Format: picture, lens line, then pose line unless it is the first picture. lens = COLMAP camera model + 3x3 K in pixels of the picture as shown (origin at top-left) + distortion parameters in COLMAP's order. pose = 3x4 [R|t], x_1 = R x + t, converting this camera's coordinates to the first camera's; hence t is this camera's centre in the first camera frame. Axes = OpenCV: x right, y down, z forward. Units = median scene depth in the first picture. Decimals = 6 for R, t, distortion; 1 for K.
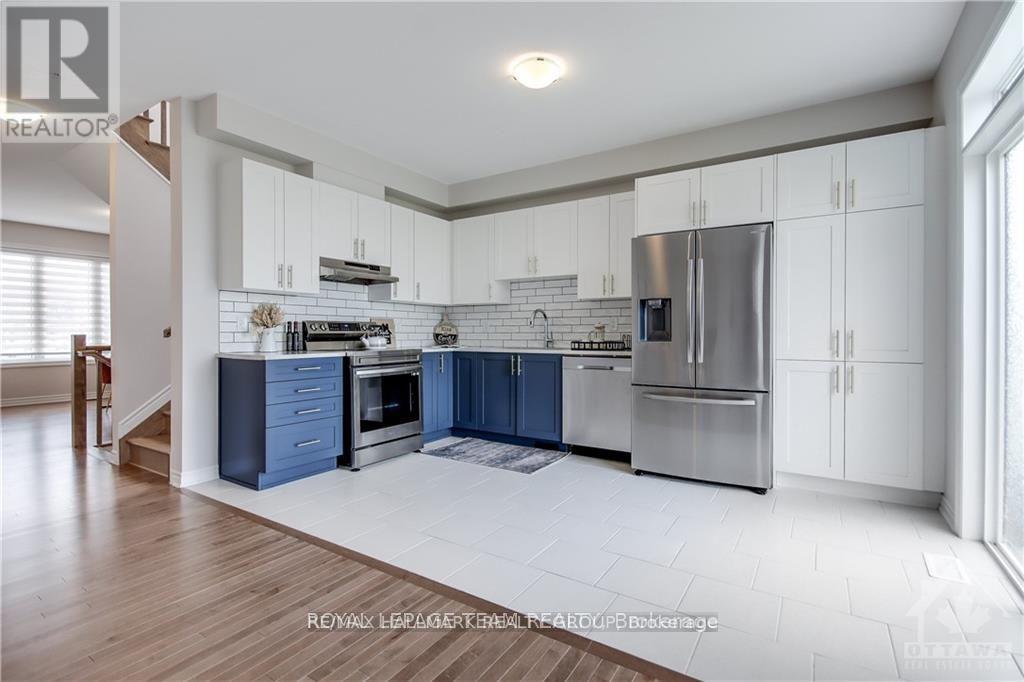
lens RADIAL K [[474.2, 0, 524.0], [0, 474.2, 337.5], [0, 0, 1]] dist [-0.005100, -0.001728]
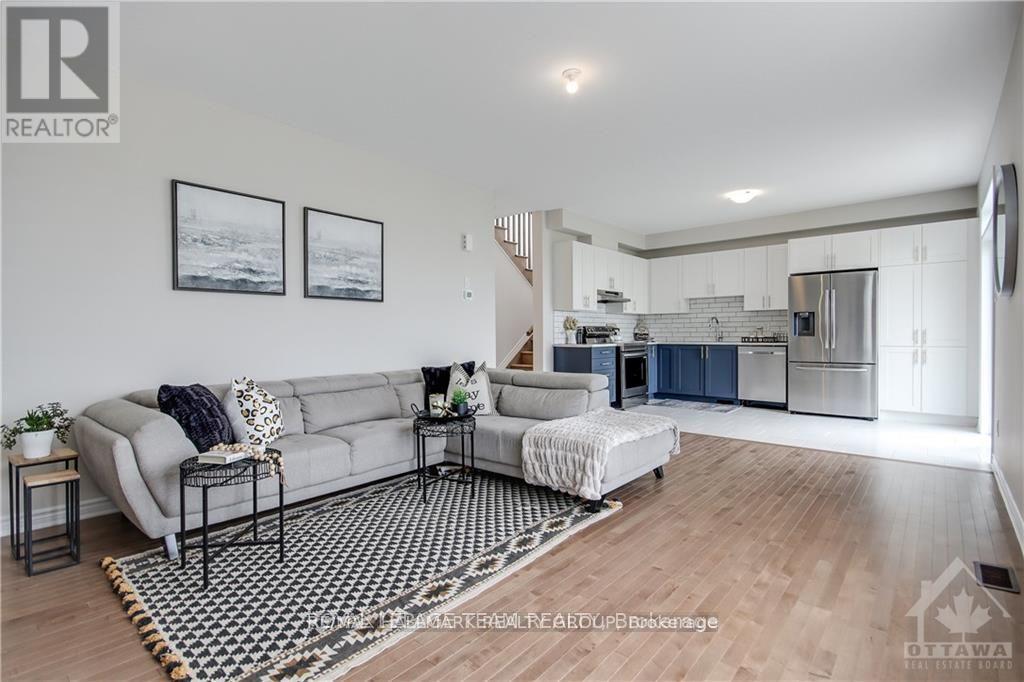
lens RADIAL K [[474.2, 0, 532.6], [0, 474.2, 341.1], [0, 0, 1]] dist [-0.005100, -0.001728]
pose [[0.990510, -0.004379, -0.137374, -0.409418], [0.005492, 0.999955, 0.007726, 0.005498], [0.137334, -0.008407, 0.990489, -0.745183]]
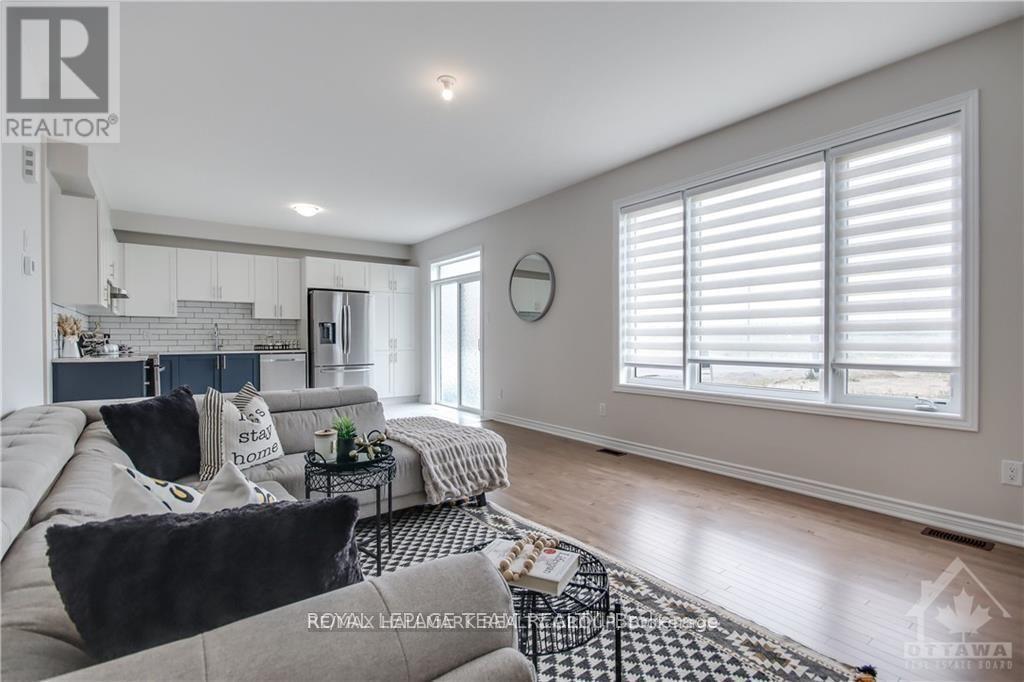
lens RADIAL K [[472.0, 0, 481.8], [0, 472.0, 340.4], [0, 0, 1]] dist [0.001115, 0.000475]
pose [[0.392406, -0.004892, 0.919779, -1.122286], [0.011336, 0.999936, 0.000482, -0.000124], [-0.919722, 0.010238, 0.392436, -0.333210]]
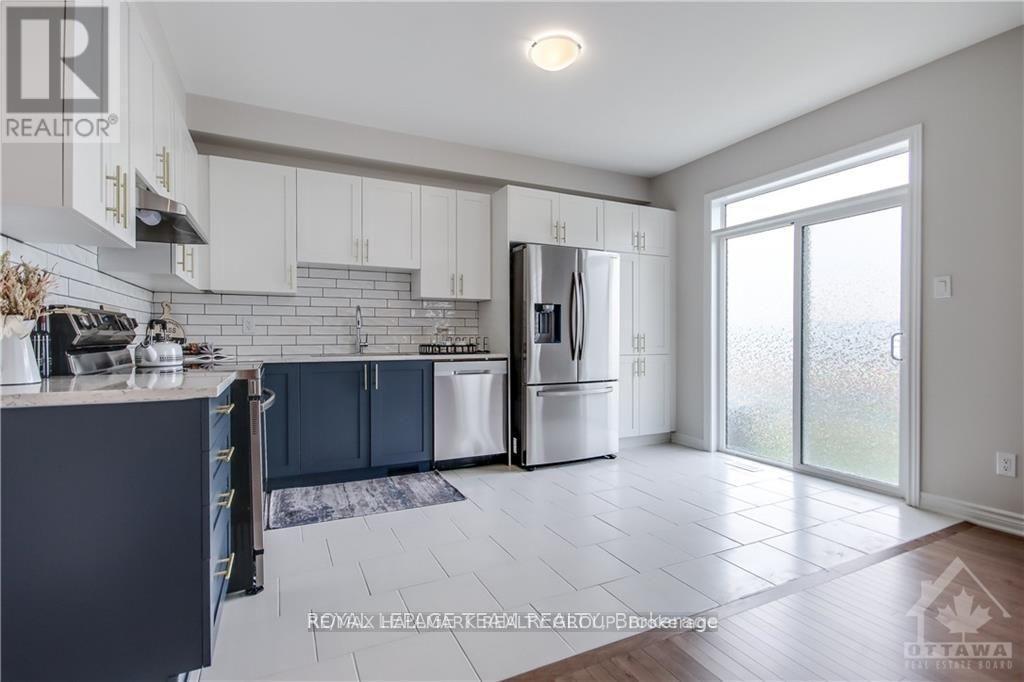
lens RADIAL K [[474.2, 0, 488.7], [0, 474.2, 340.1], [0, 0, 1]] dist [-0.005100, -0.001728]
pose [[0.546093, -0.006931, 0.837696, -0.610124], [0.008012, 0.999963, 0.003051, -0.002546], [-0.837686, 0.005045, 0.546129, 0.446570]]
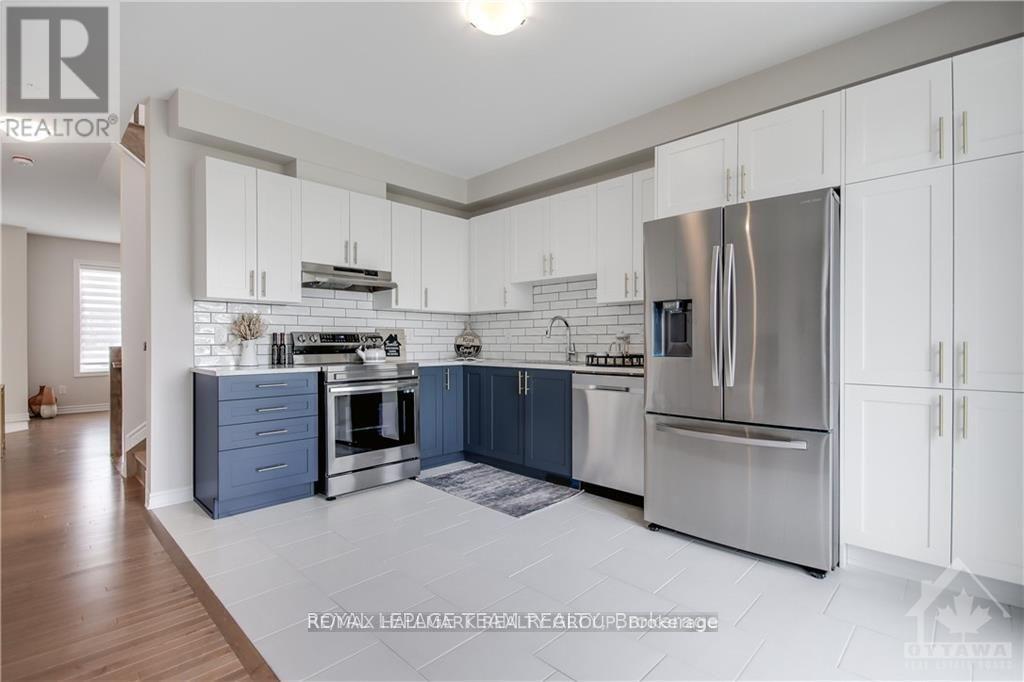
lens RADIAL K [[474.2, 0, 530.5], [0, 474.2, 344.1], [0, 0, 1]] dist [-0.005100, -0.001728]
pose [[0.981165, -0.001092, -0.193168, 0.172874], [0.000391, 0.999993, -0.003666, -0.007681], [0.193171, 0.003521, 0.981159, 0.182955]]
